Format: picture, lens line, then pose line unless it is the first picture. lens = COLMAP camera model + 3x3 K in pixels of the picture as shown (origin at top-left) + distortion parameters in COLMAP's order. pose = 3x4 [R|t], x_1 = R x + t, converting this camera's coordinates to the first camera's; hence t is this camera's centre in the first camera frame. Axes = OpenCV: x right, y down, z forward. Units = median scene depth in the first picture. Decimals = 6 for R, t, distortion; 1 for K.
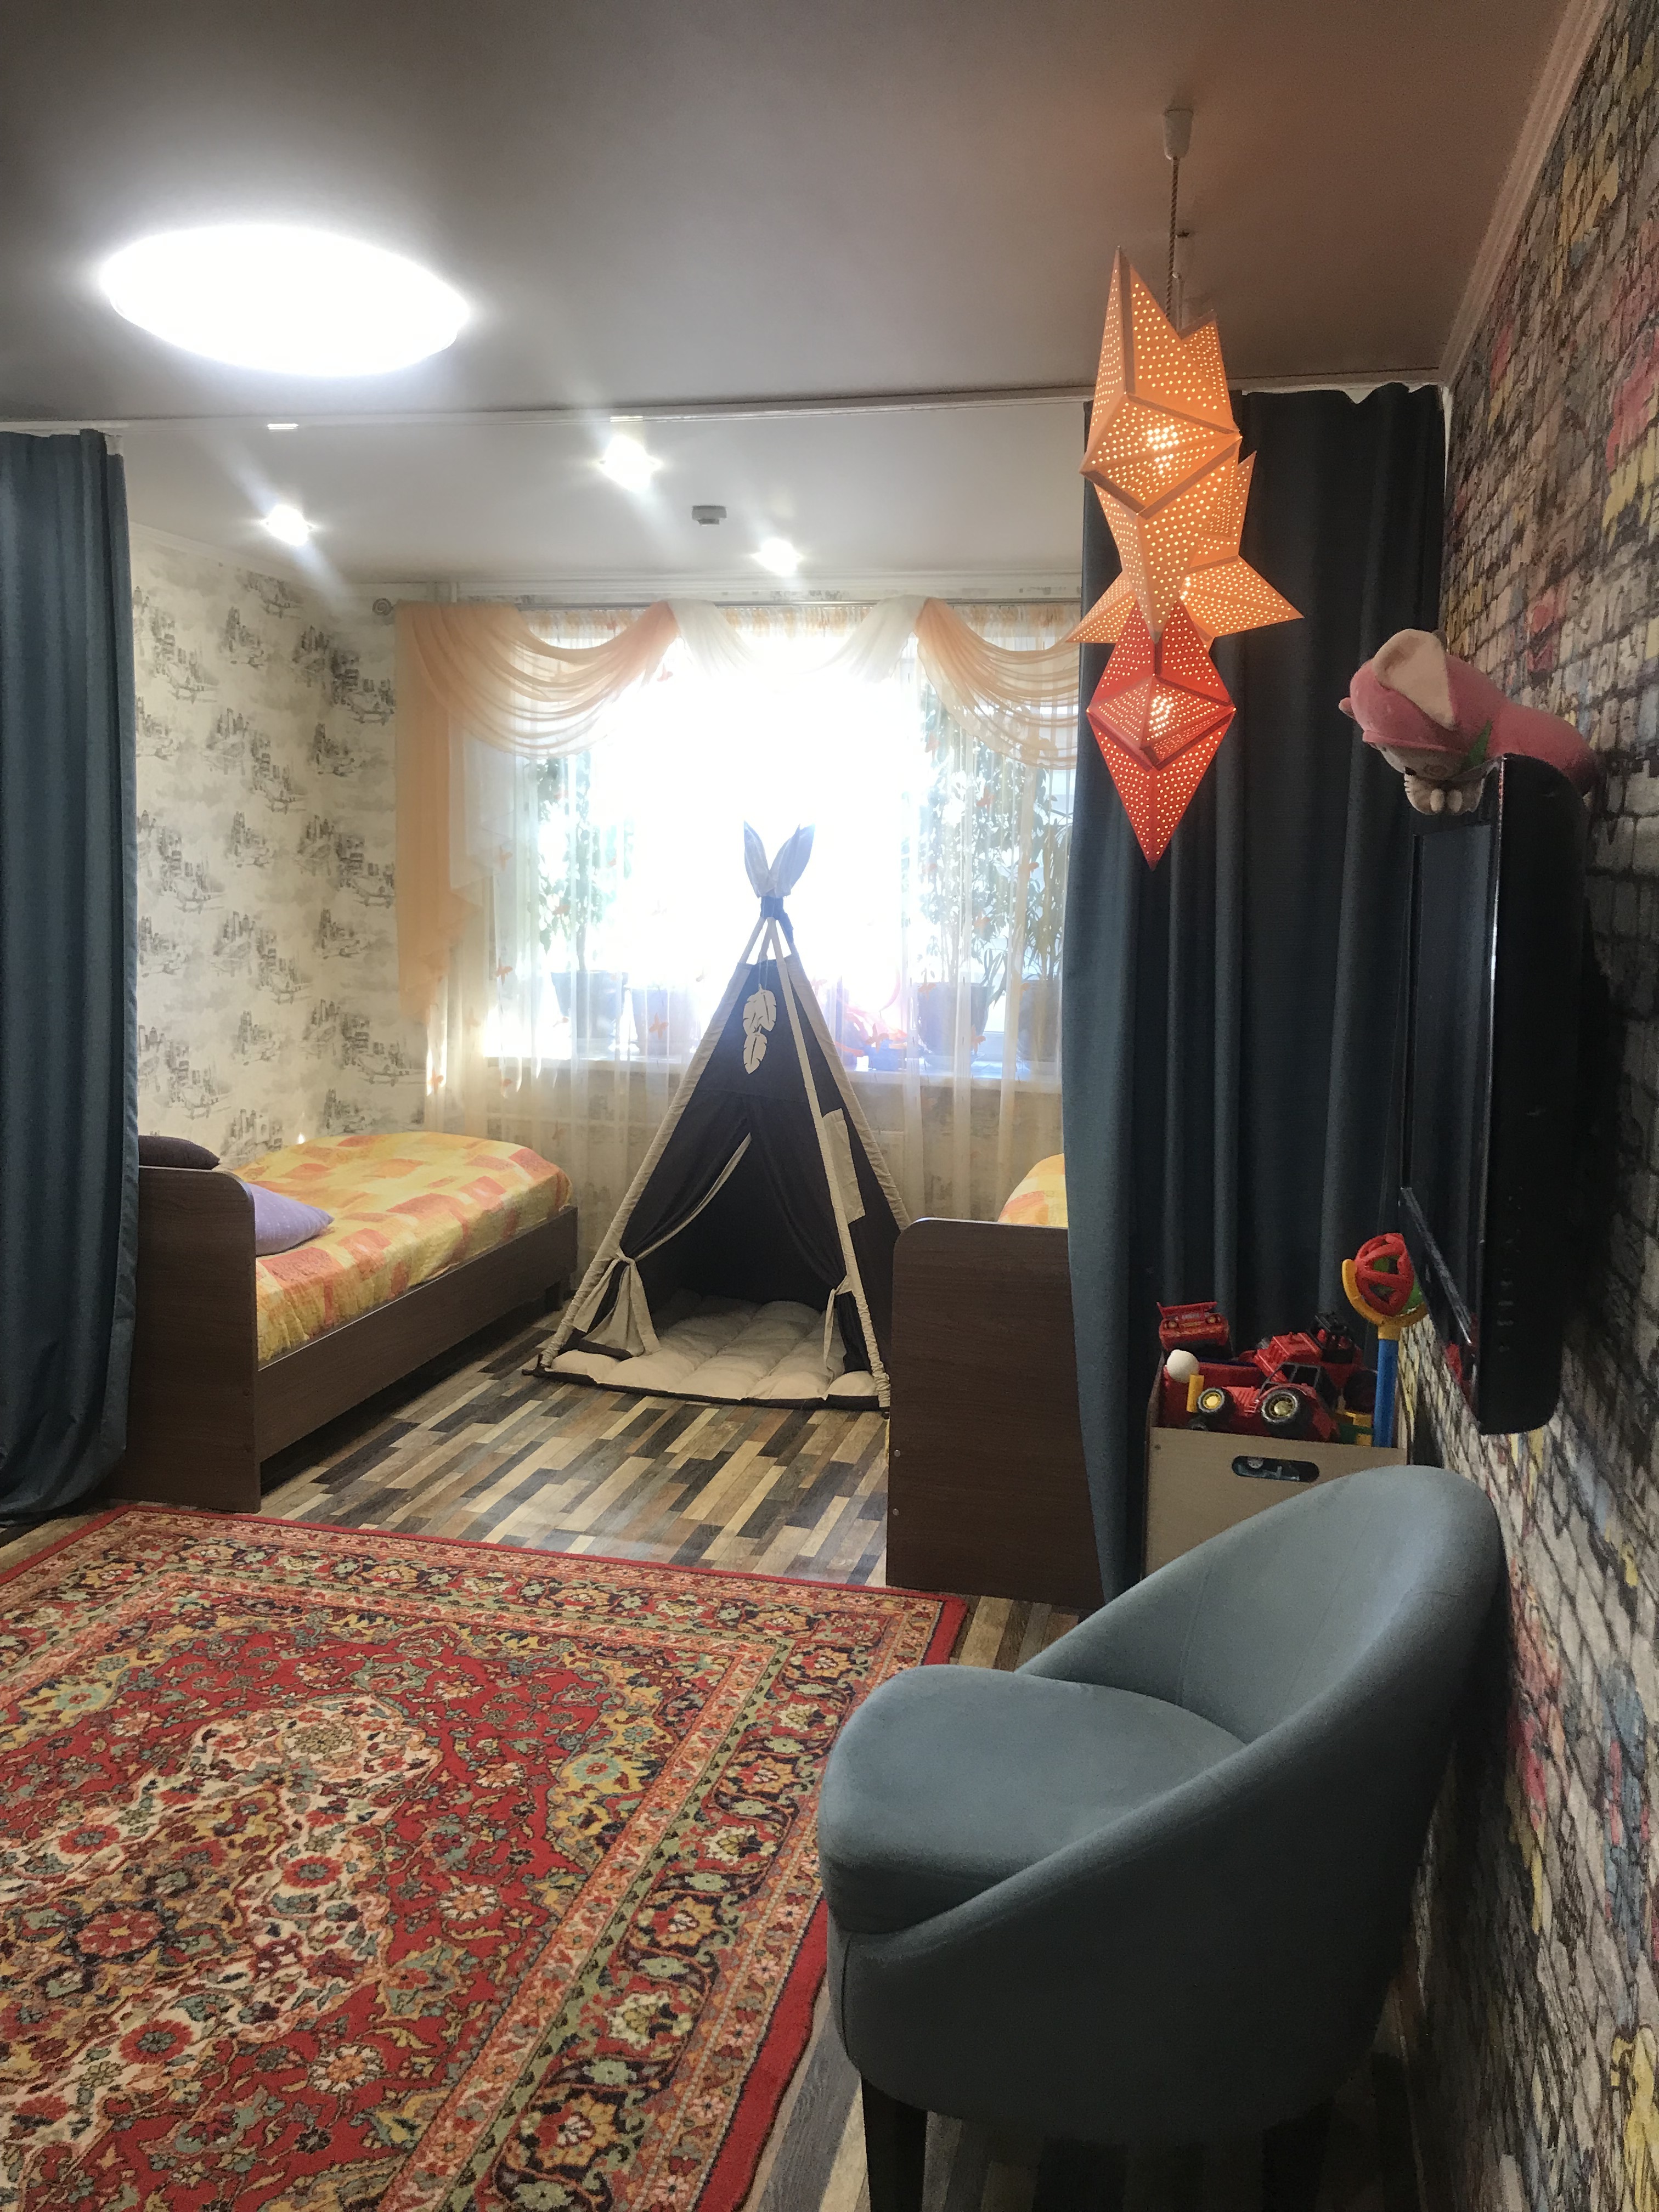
lens RADIAL K [[1805.4, 0, 829.4], [0, 1805.4, 1102.9], [0, 0, 1]] dist [0.020243, 0.000342]
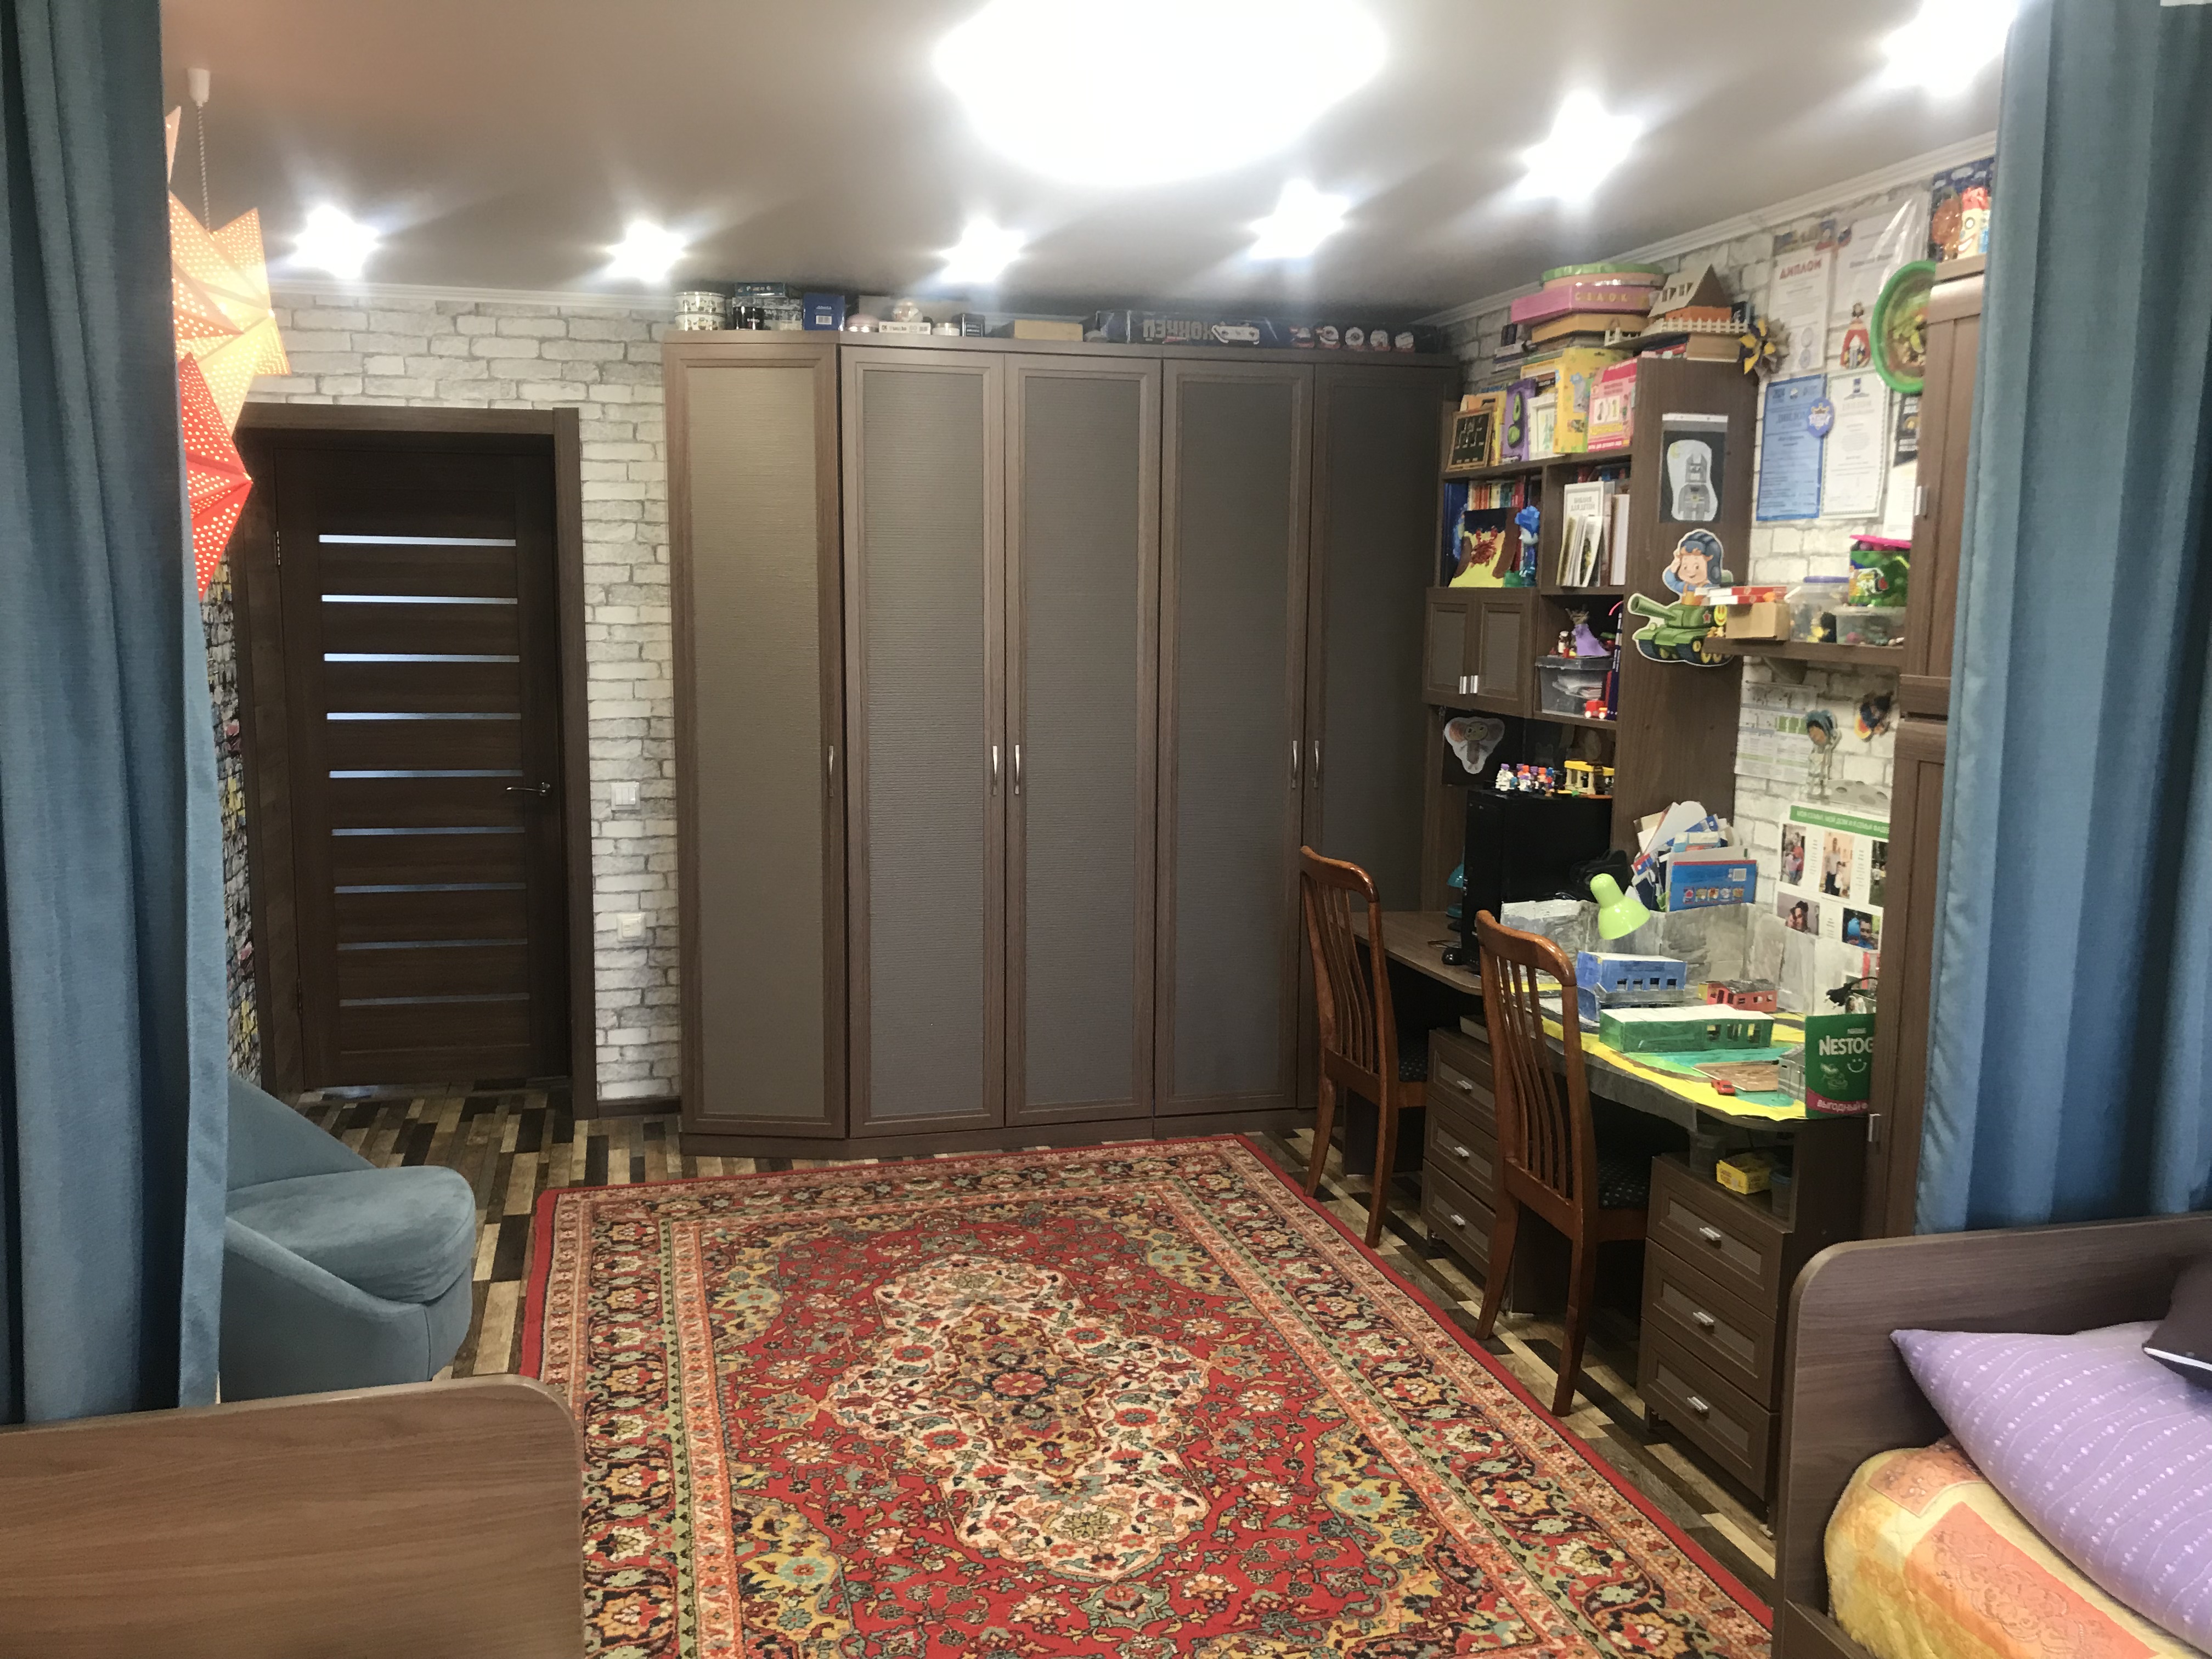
lens RADIAL K [[1805.4, 0, 1103.9], [0, 1805.4, 832.2], [0, 0, 1]] dist [0.020243, 0.000342]
pose [[-0.883850, 0.039627, -0.466089, 0.177708], [-0.088611, 0.964180, 0.250009, -0.291353], [0.459301, 0.262271, -0.848680, 1.887998]]
